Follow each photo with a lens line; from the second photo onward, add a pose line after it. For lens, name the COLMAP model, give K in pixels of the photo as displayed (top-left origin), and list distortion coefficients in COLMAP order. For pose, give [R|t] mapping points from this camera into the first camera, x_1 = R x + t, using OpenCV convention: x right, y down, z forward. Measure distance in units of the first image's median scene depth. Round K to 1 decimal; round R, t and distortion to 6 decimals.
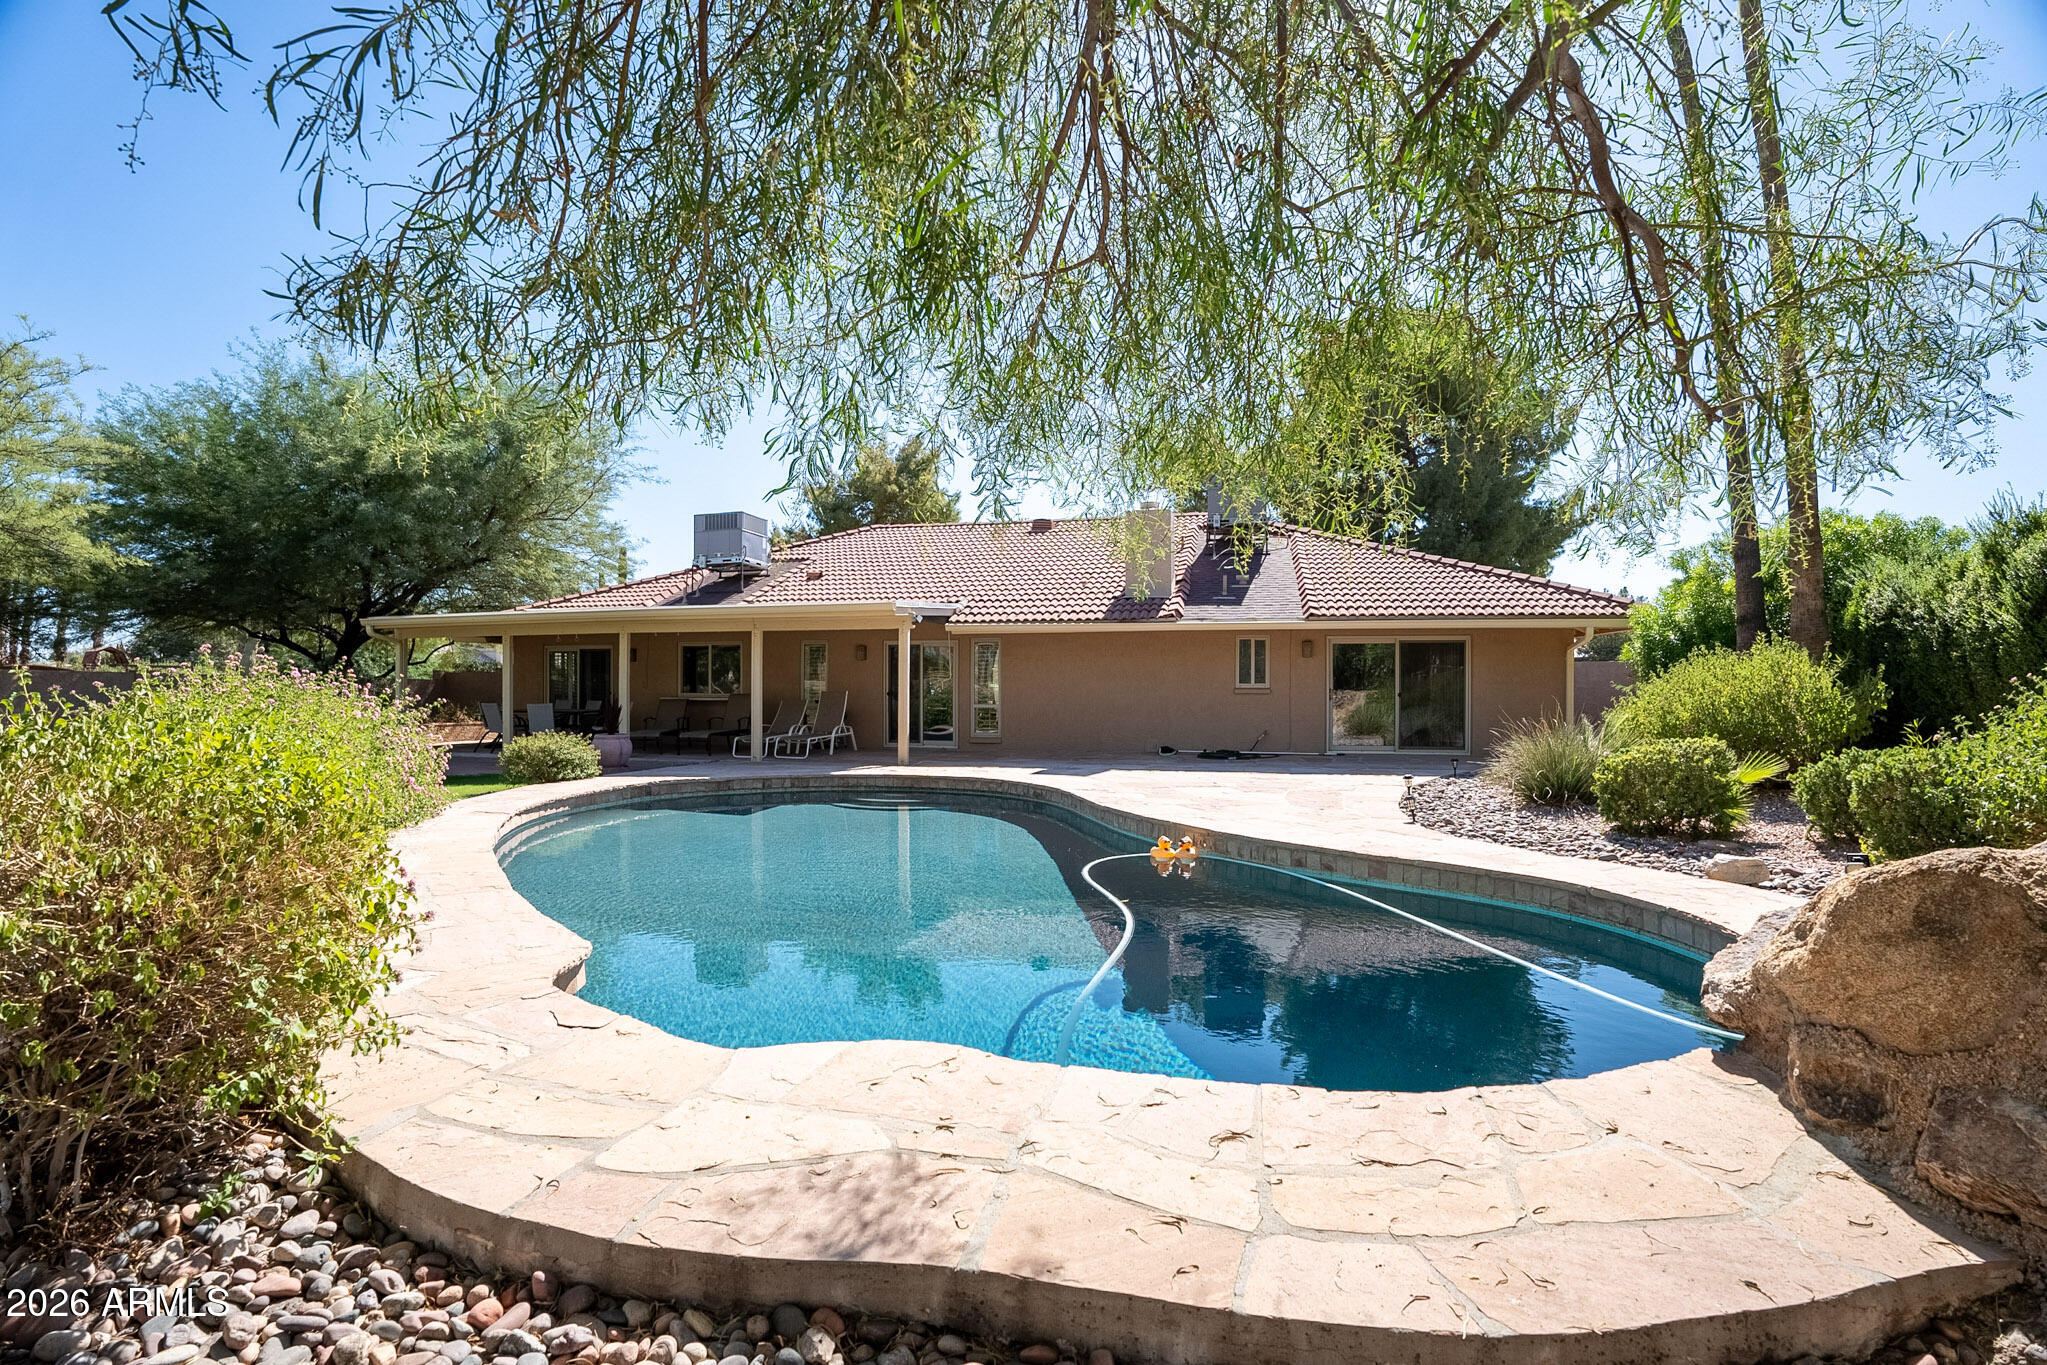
lens RADIAL K [[948.4, 0, 1004.3], [0, 948.4, 683.1], [0, 0, 1]] dist [-0.104233, 0.018162]
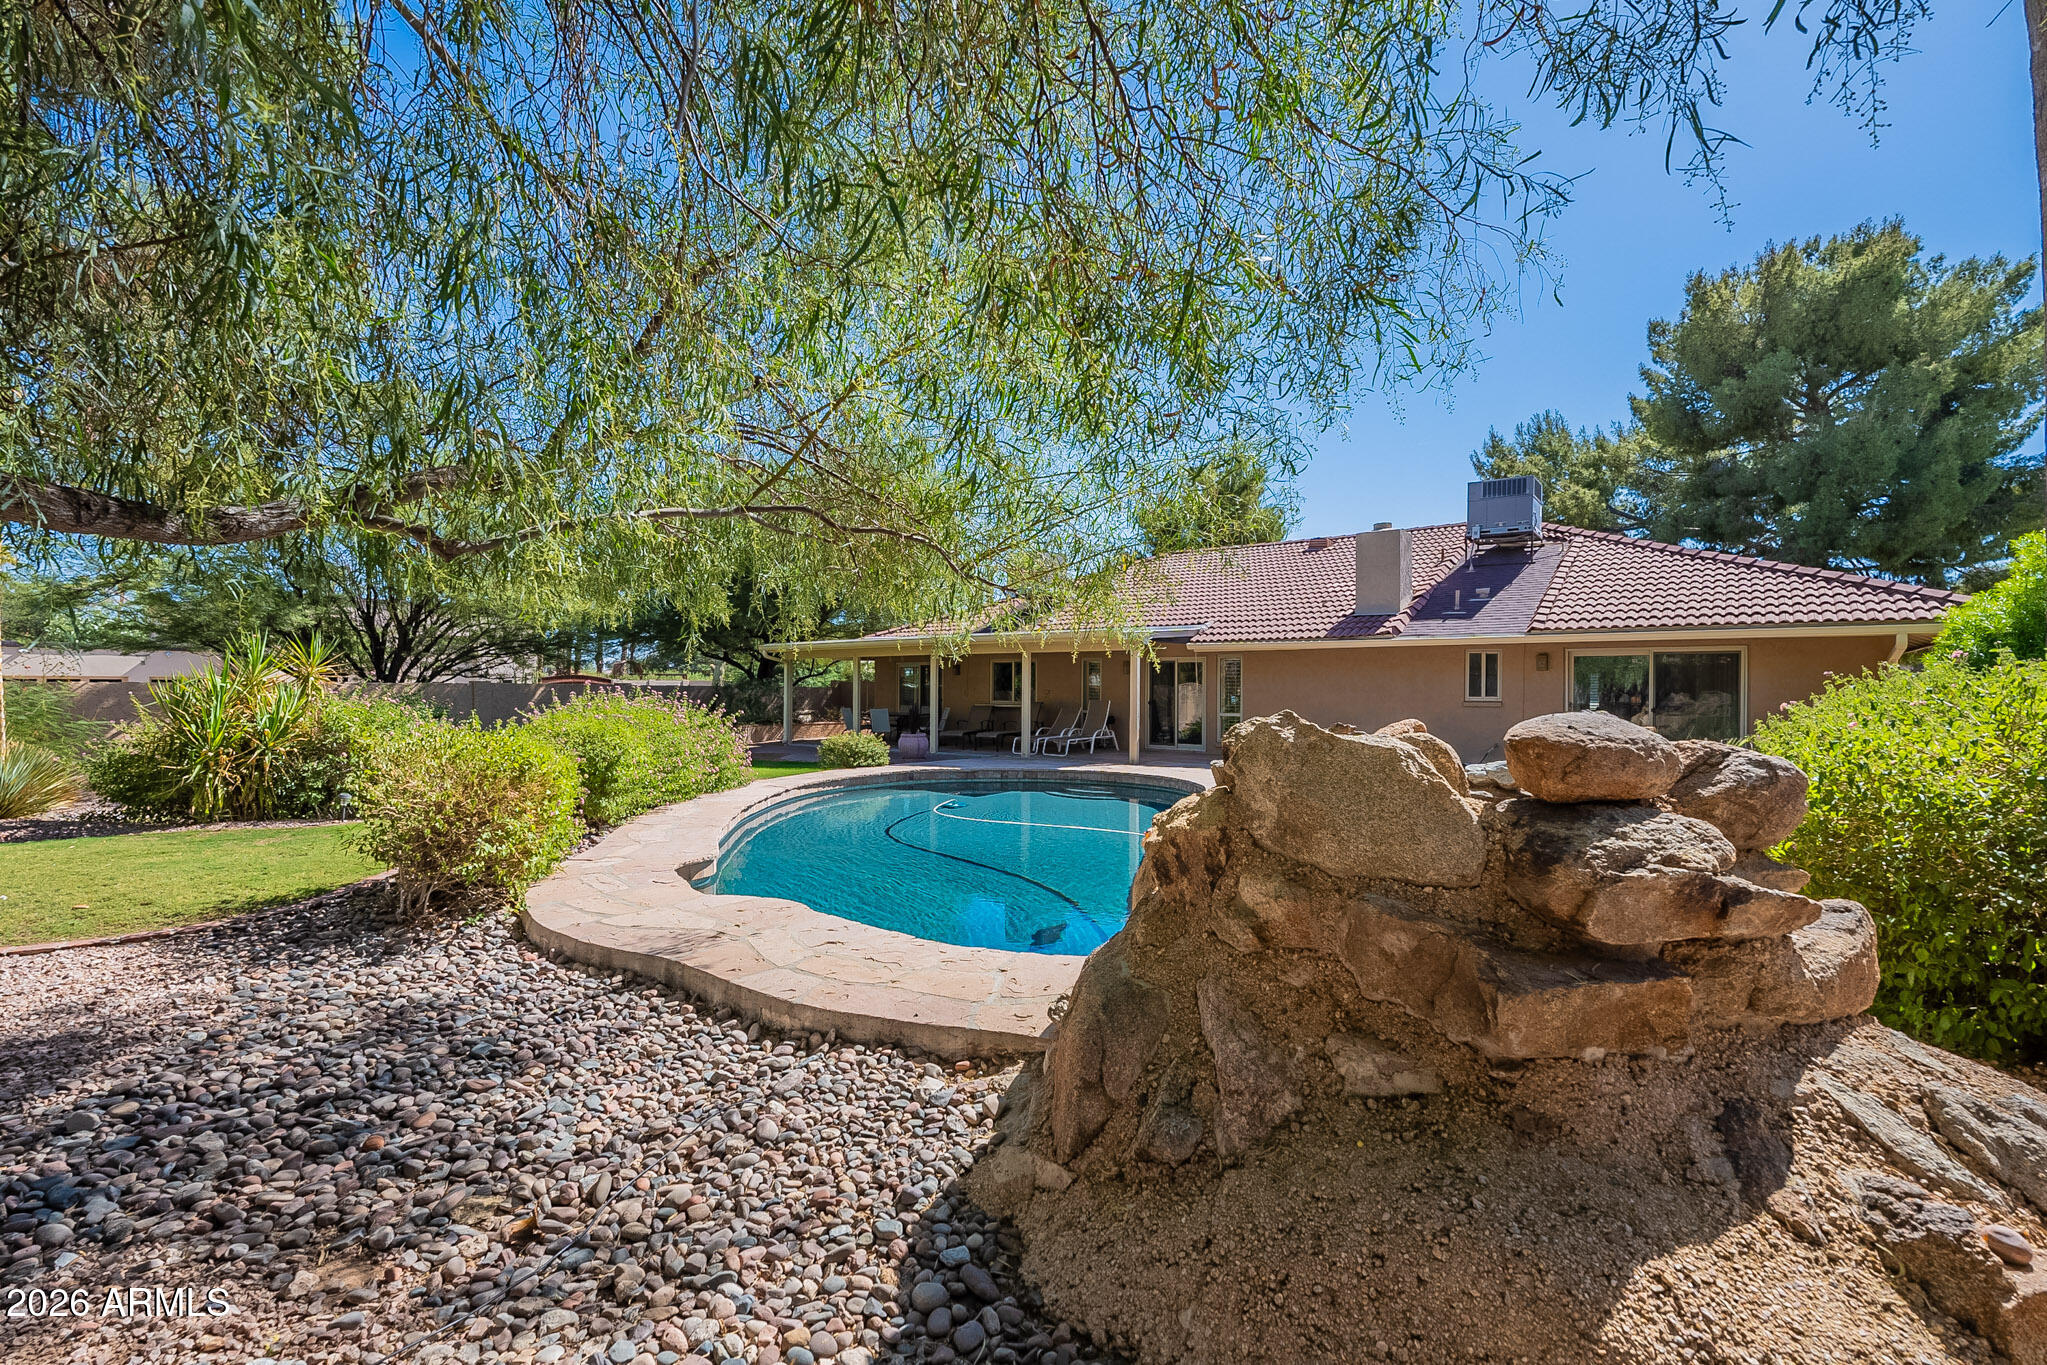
lens RADIAL K [[910.8, 0, 1007.6], [0, 910.8, 673.6], [0, 0, 1]] dist [-0.002914, 0.000336]
pose [[0.908564, -0.005208, -0.417714, 0.228182], [0.000309, 0.999930, -0.011794, -0.014155], [0.417746, 0.010586, 0.908502, -0.111670]]
